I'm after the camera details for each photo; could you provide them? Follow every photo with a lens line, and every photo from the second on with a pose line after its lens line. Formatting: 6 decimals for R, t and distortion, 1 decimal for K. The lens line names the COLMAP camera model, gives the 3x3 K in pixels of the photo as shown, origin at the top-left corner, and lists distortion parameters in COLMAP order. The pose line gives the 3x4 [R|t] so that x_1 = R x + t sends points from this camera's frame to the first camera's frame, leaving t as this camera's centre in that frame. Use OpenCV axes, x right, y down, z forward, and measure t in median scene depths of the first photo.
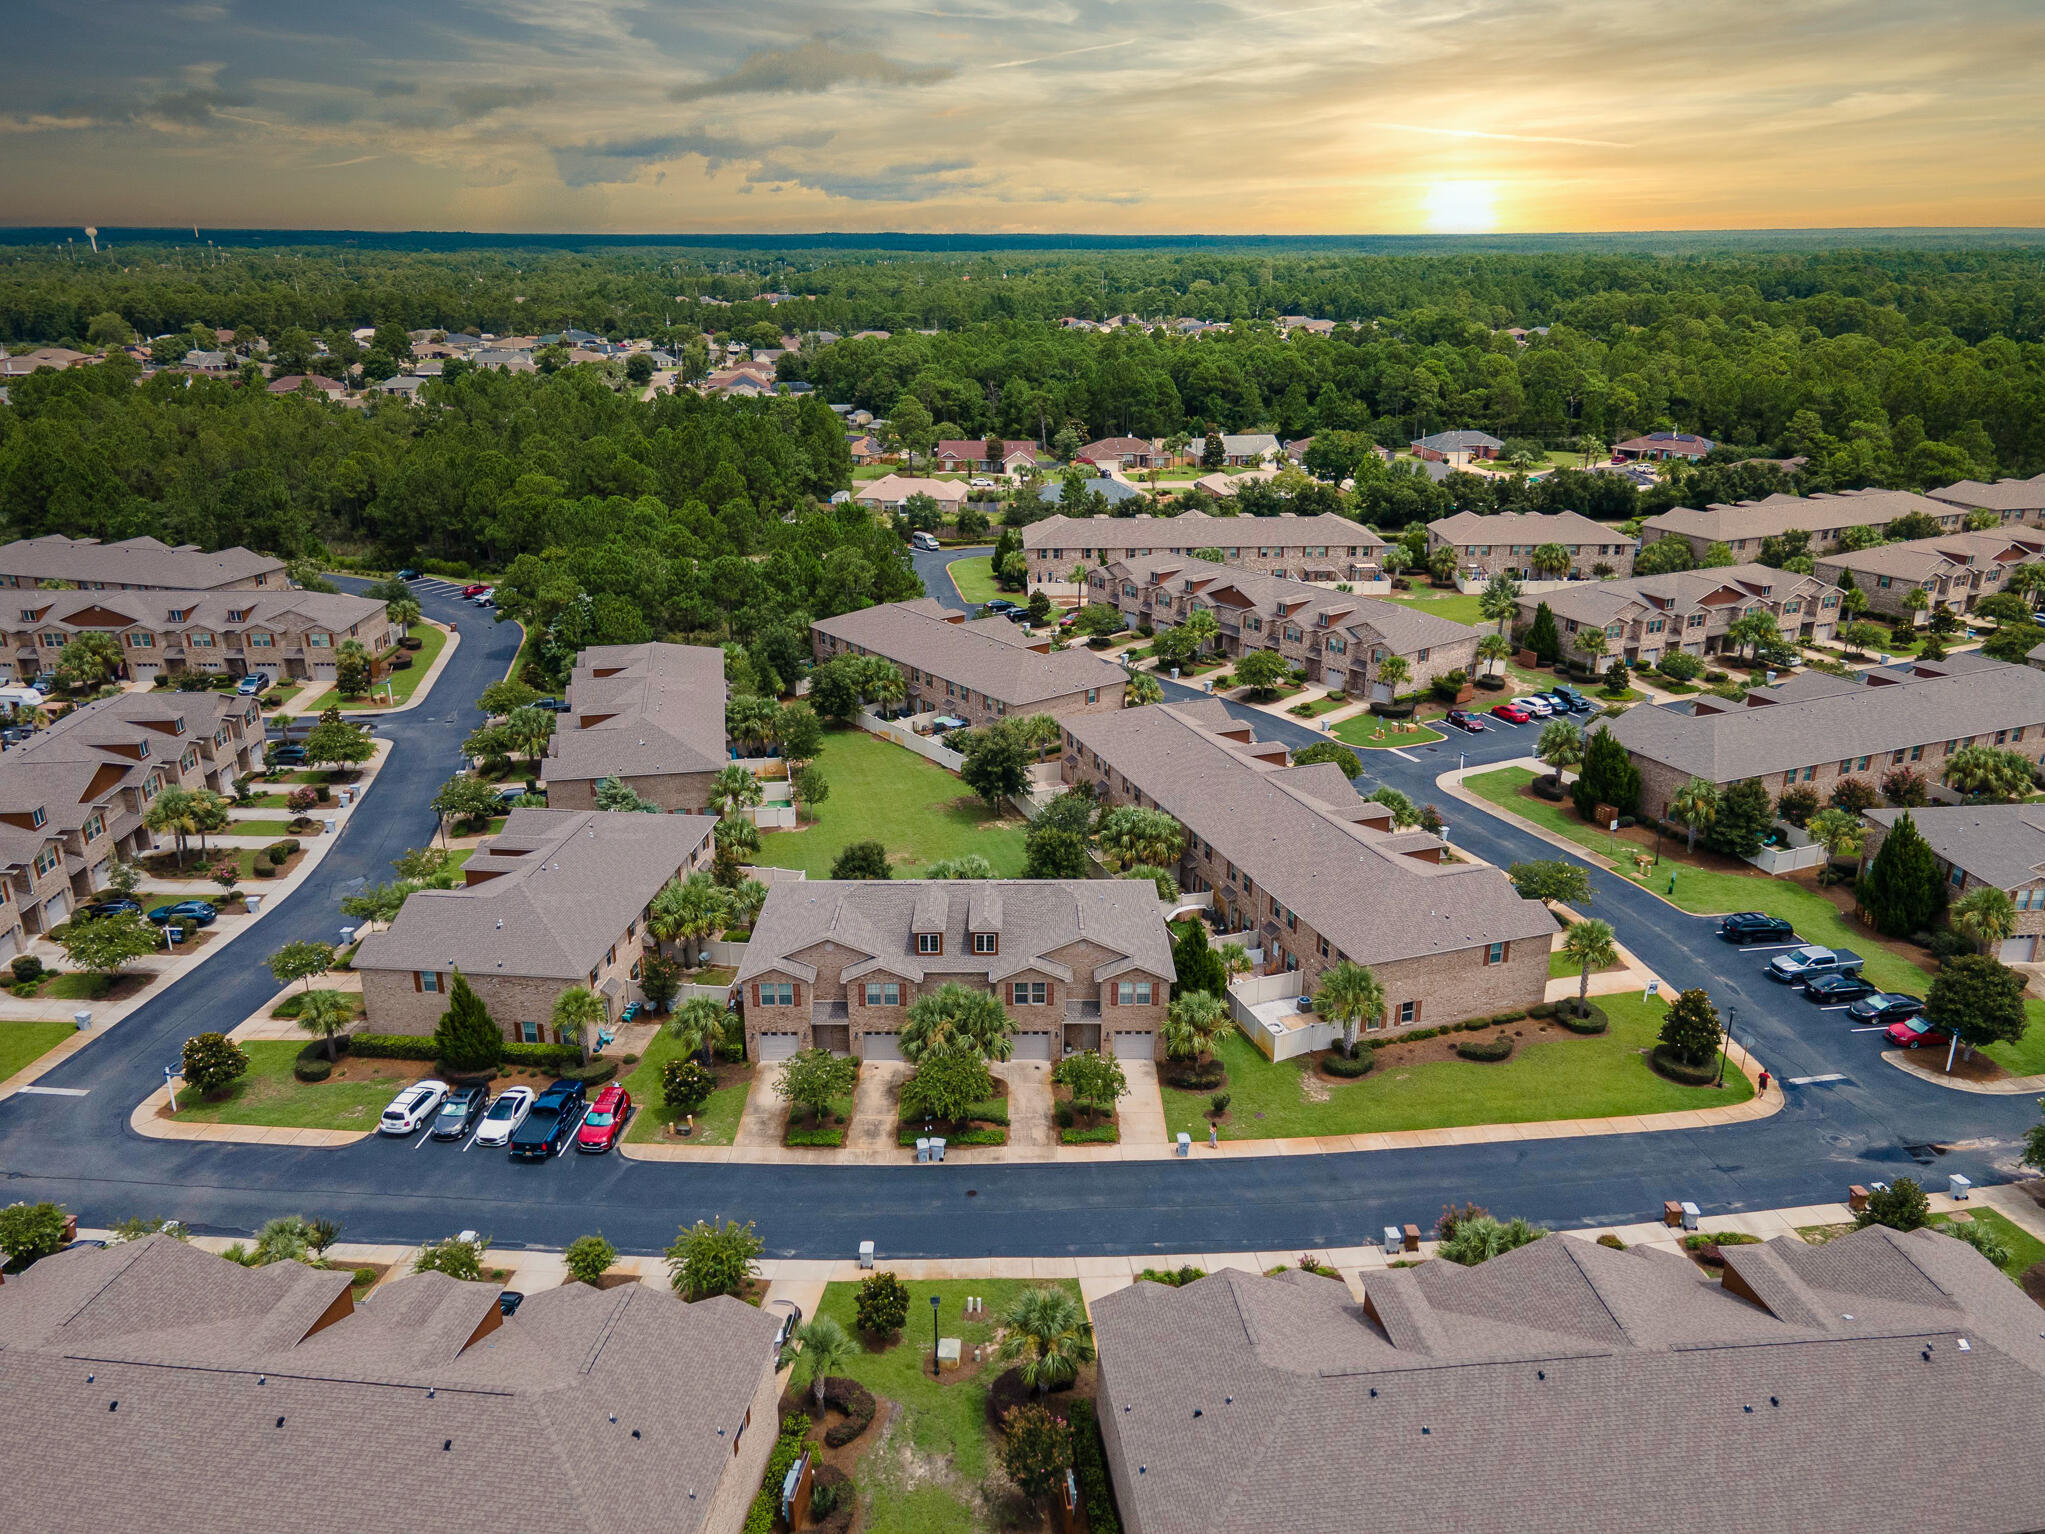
lens RADIAL K [[1477.2, 0, 1022.5], [0, 1477.2, 767.0], [0, 0, 1]] dist [0.040629, 0.003787]
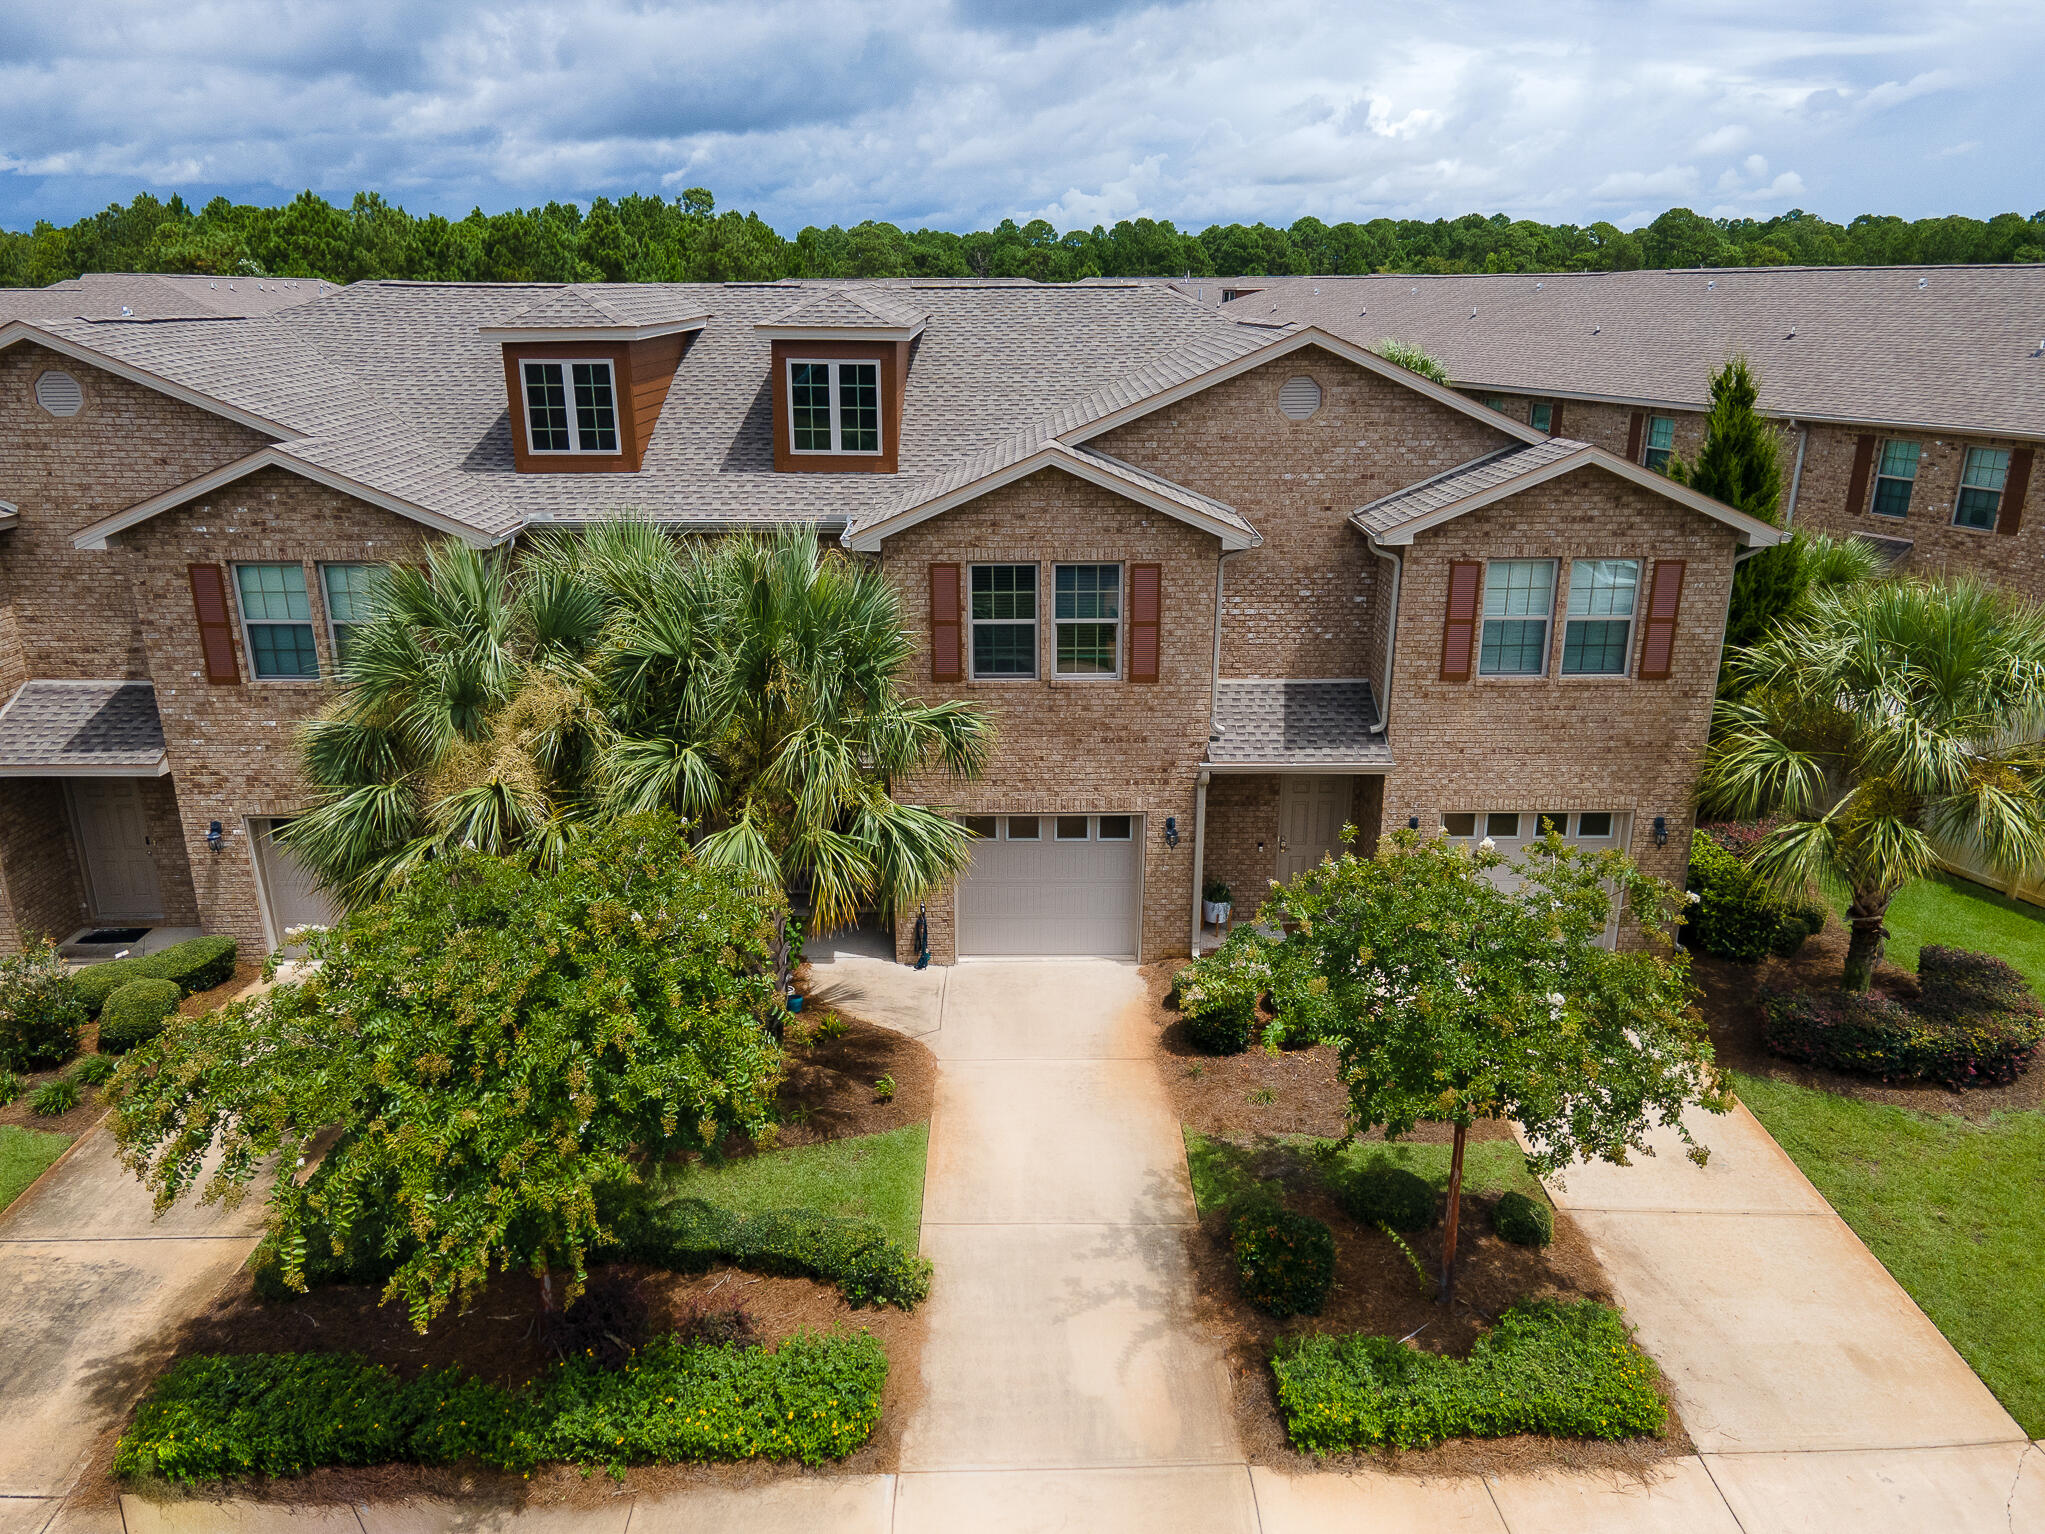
lens RADIAL K [[1477.2, 0, 1022.5], [0, 1477.2, 767.0], [0, 0, 1]] dist [0.040629, 0.003787]
pose [[0.999995, -0.000295, 0.003007, 0.001266], [0.000383, 0.999562, -0.029599, 0.180200], [-0.002997, 0.029600, 0.999557, 0.797663]]
